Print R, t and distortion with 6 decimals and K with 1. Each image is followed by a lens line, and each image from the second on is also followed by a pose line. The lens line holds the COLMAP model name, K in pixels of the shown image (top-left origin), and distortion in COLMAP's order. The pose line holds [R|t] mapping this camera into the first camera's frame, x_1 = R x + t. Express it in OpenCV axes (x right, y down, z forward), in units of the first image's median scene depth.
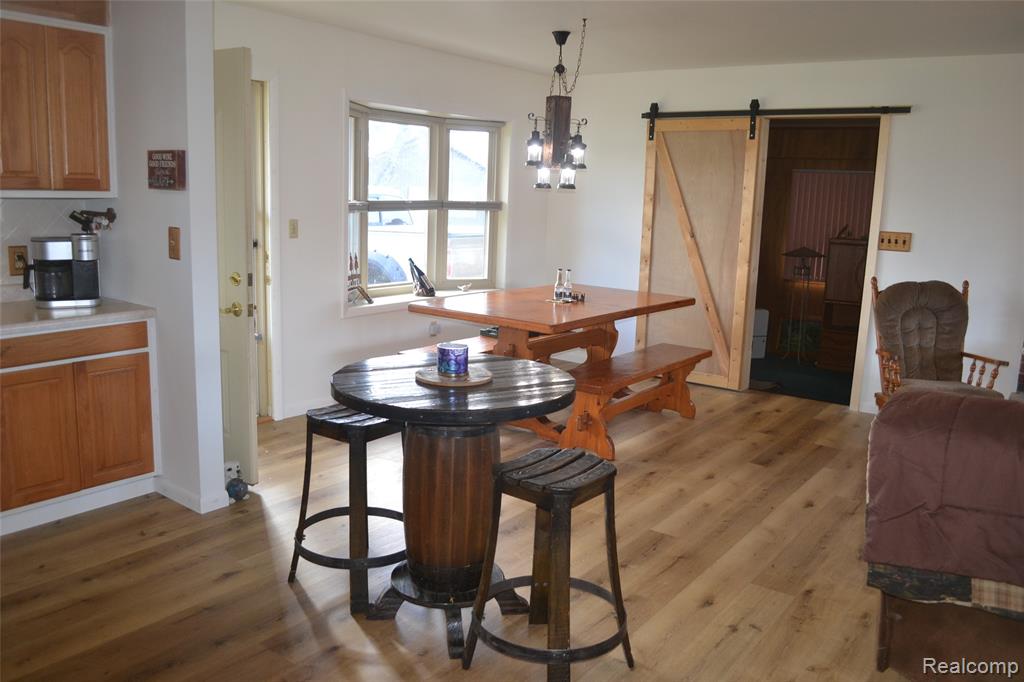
lens RADIAL K [[820.6, 0, 511.2], [0, 820.6, 341.2], [0, 0, 1]] dist [-0.084479, 0.016543]
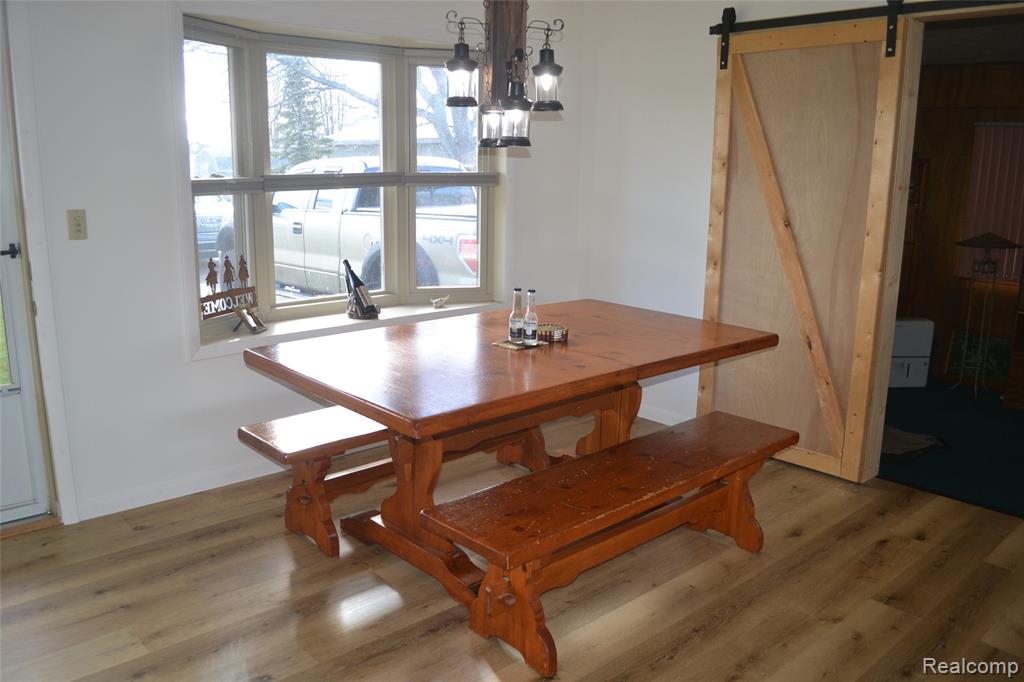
lens RADIAL K [[820.6, 0, 510.4], [0, 820.6, 340.8], [0, 0, 1]] dist [-0.084479, 0.016543]
pose [[0.980232, 0.022145, -0.196609, 0.143760], [-0.015970, 0.999330, 0.032936, -0.060295], [0.197207, -0.029145, 0.979929, 0.374554]]
